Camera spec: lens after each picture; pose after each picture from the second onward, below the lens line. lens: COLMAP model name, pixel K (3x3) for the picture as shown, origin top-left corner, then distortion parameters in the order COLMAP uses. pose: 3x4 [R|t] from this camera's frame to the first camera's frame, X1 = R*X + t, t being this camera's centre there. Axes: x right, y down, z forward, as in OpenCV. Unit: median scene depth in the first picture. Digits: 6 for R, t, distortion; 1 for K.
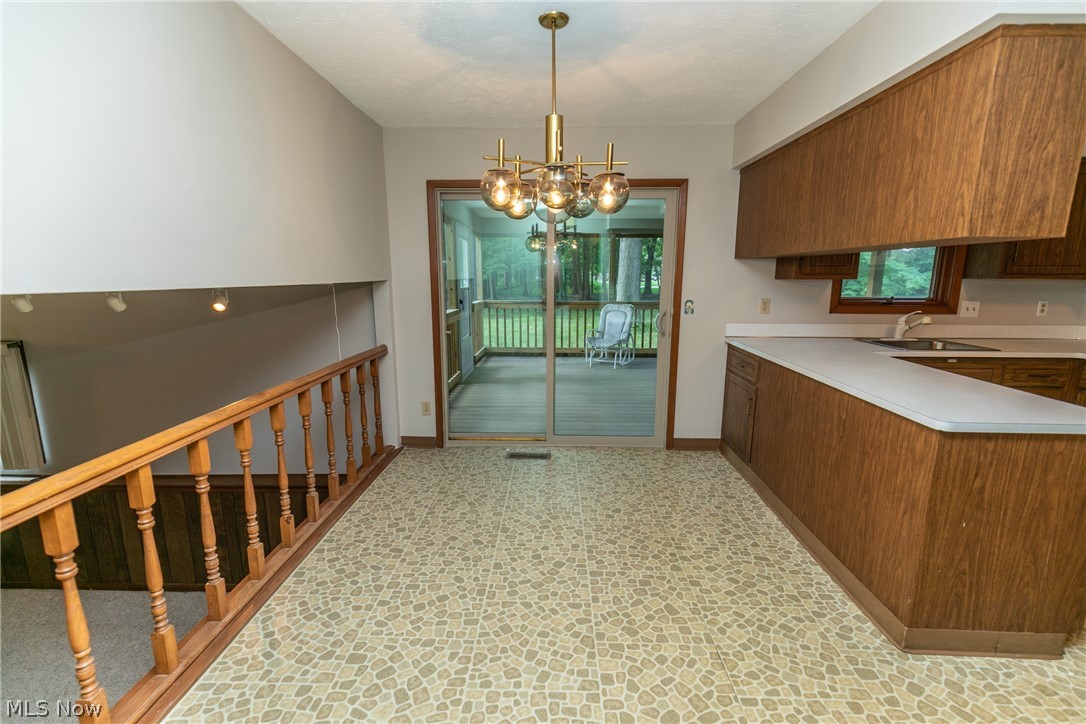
lens RADIAL K [[484.3, 0, 543.7], [0, 484.3, 368.2], [0, 0, 1]] dist [0.006536, -0.000746]
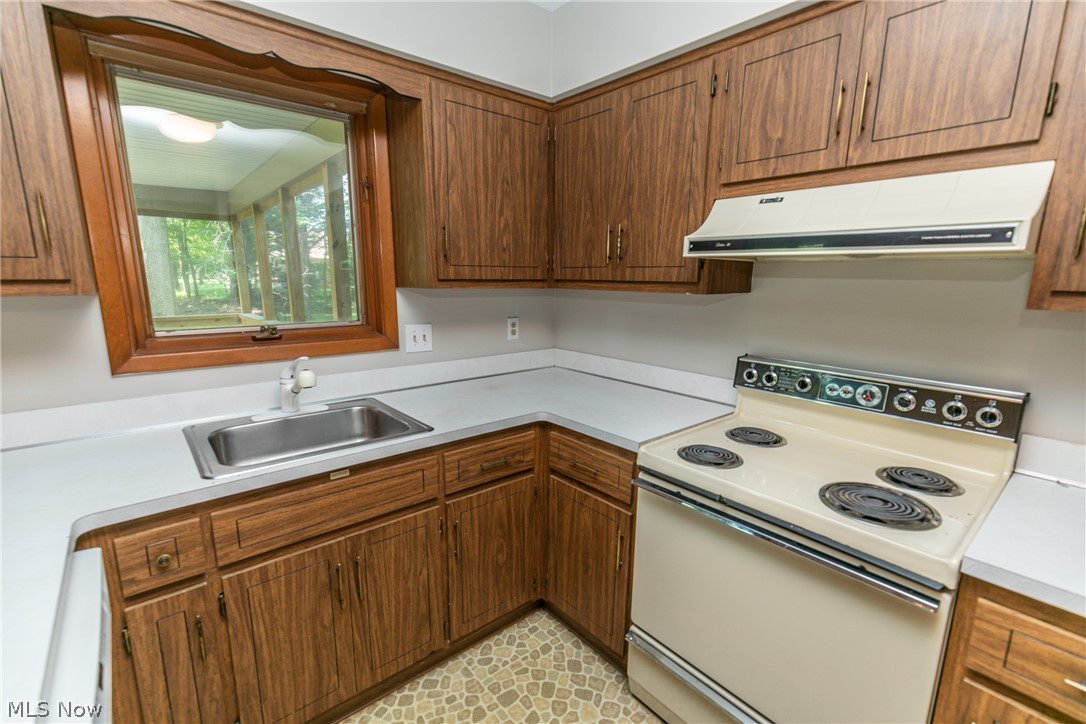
lens RADIAL K [[482.7, 0, 541.1], [0, 482.7, 369.4], [0, 0, 1]] dist [0.003816, -0.000556]
pose [[0.745315, -0.124854, 0.654918, 0.954597], [0.120683, 0.991346, 0.051650, -0.153827], [-0.655699, 0.040542, 0.753933, 0.735587]]
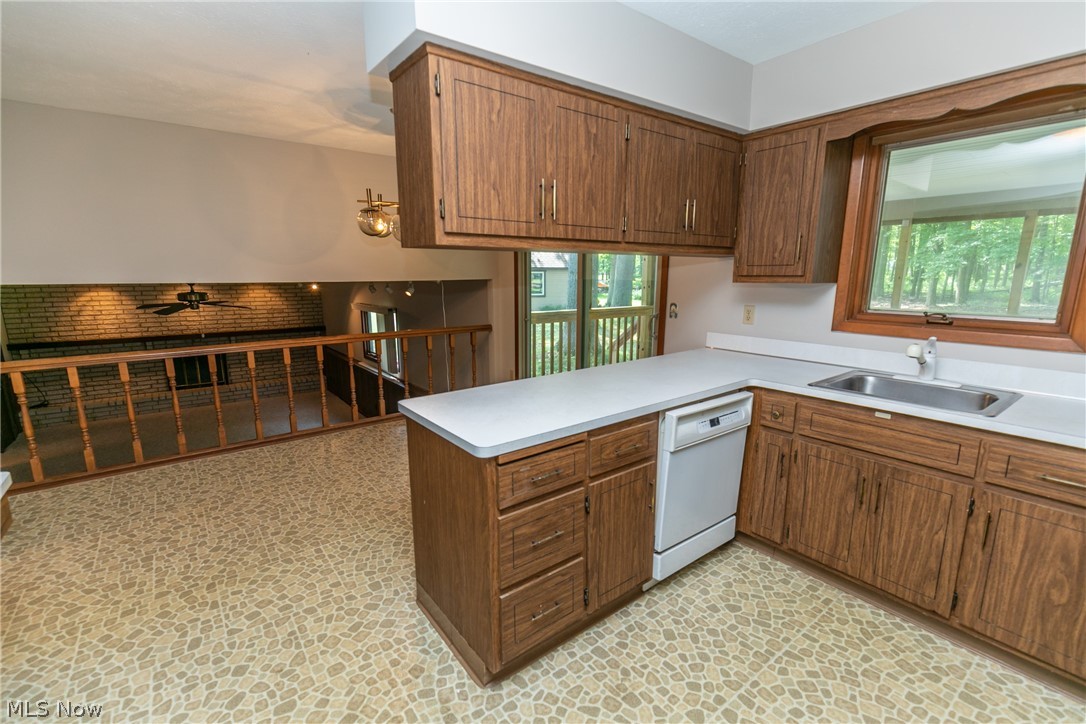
lens RADIAL K [[484.3, 0, 543.7], [0, 484.3, 368.2], [0, 0, 1]] dist [0.006536, -0.000746]
pose [[0.633887, 0.148619, -0.759012, 1.404508], [-0.144721, 0.986823, 0.072363, -0.079159], [0.759765, 0.063975, 0.647042, 0.354771]]
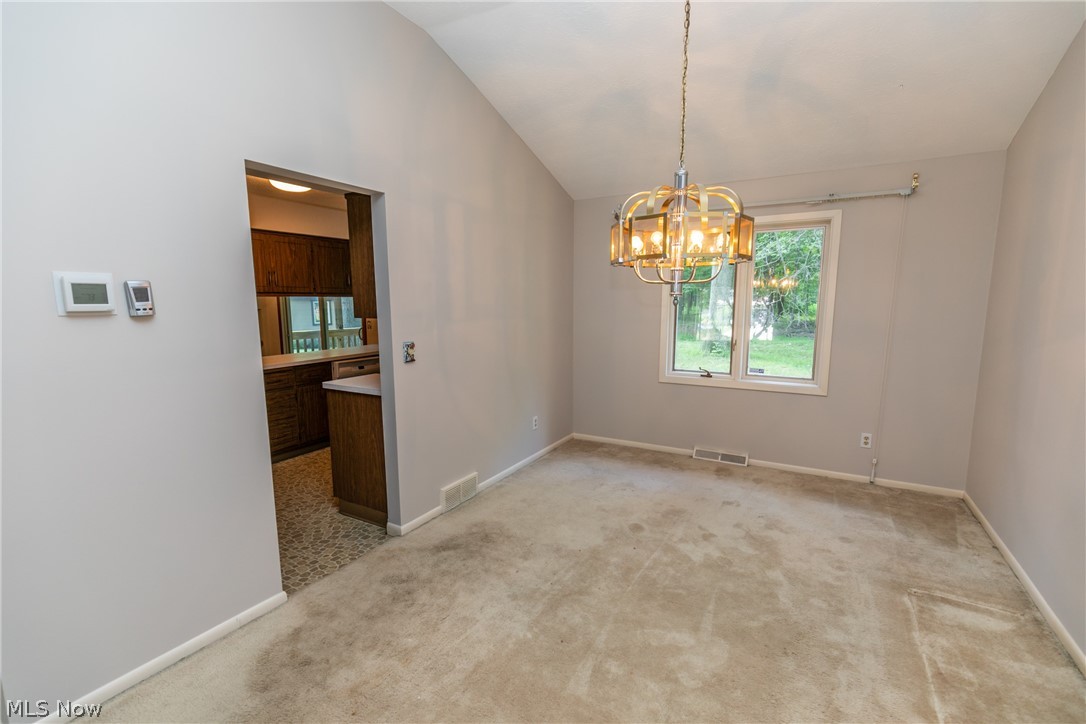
lens RADIAL K [[484.3, 0, 543.7], [0, 484.3, 368.2], [0, 0, 1]] dist [0.006536, -0.000746]
pose [[0.881926, 0.063186, -0.467133, 2.717067], [-0.085160, 0.996027, -0.026052, 0.034414], [0.463631, 0.062757, 0.883803, -0.374464]]
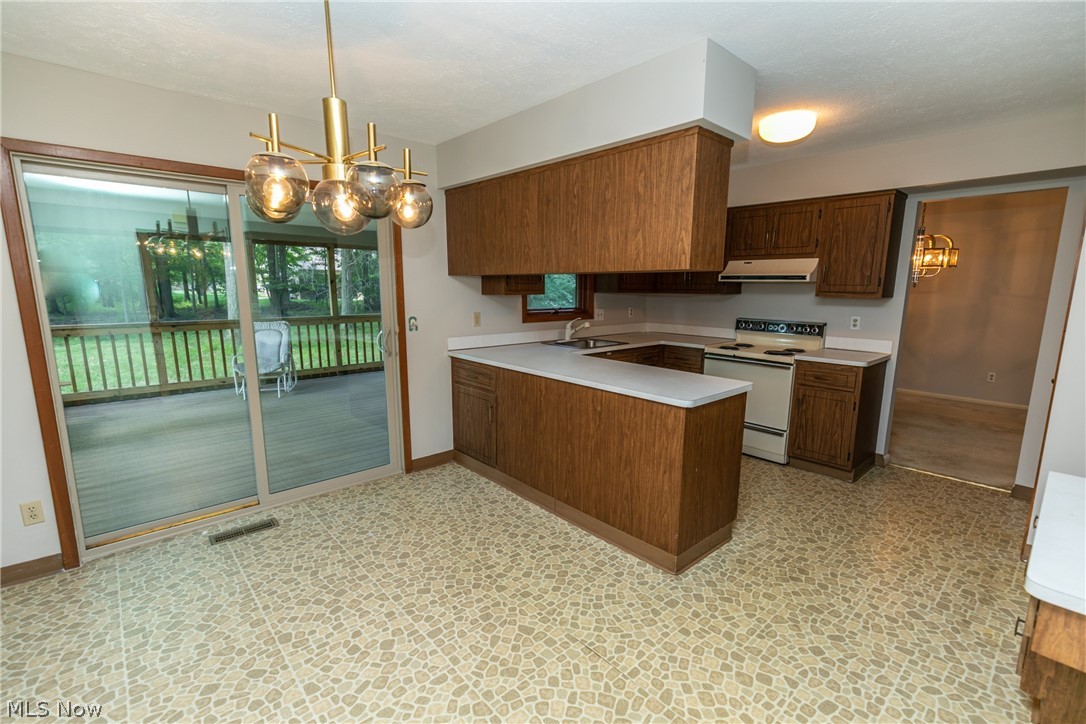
lens RADIAL K [[481.3, 0, 542.5], [0, 481.3, 368.6], [0, 0, 1]] dist [0.008502, -0.000755]
pose [[0.725332, -0.116704, 0.678435, -0.291441], [0.128494, 0.991157, 0.033122, -0.058227], [-0.676301, 0.063150, 0.733914, 0.191505]]
